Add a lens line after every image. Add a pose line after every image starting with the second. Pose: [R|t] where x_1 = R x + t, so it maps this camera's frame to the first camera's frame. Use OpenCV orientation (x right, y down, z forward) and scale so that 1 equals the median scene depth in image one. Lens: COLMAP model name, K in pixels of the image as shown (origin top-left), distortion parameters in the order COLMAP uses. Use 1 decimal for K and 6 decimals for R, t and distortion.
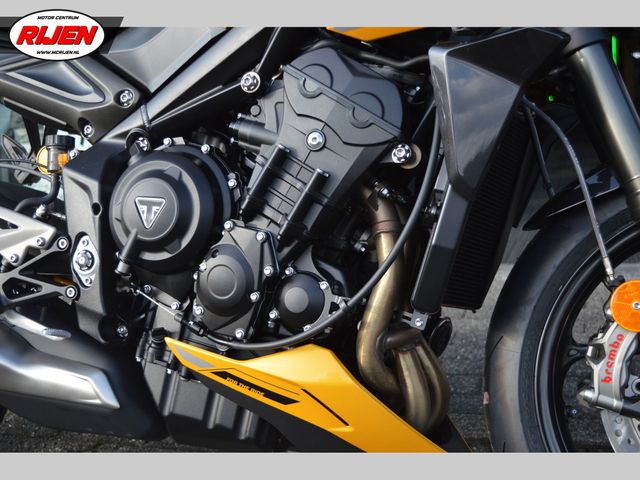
lens RADIAL K [[877.9, 0, 320.5], [0, 877.9, 243.2], [0, 0, 1]] dist [-0.041770, 0.000000]
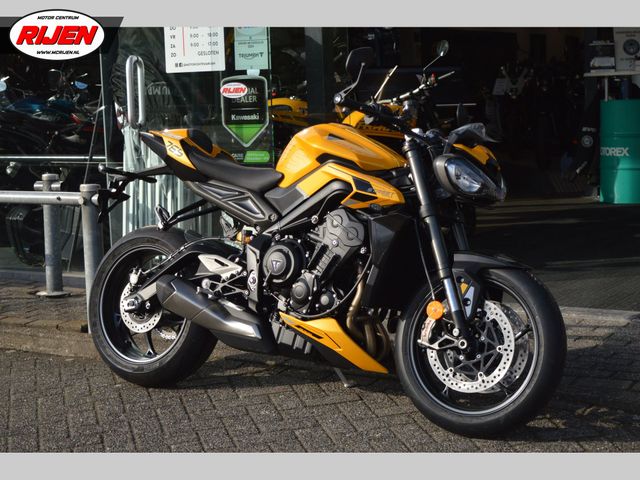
lens RADIAL K [[1217.1, 0, 316.5], [0, 1217.1, 238.4], [0, 0, 1]] dist [0.071208, 0.000000]
pose [[0.969684, 0.062522, -0.236230, 0.805201], [-0.068770, 0.997465, -0.018294, -0.055080], [0.234488, 0.033985, 0.971525, -2.614303]]
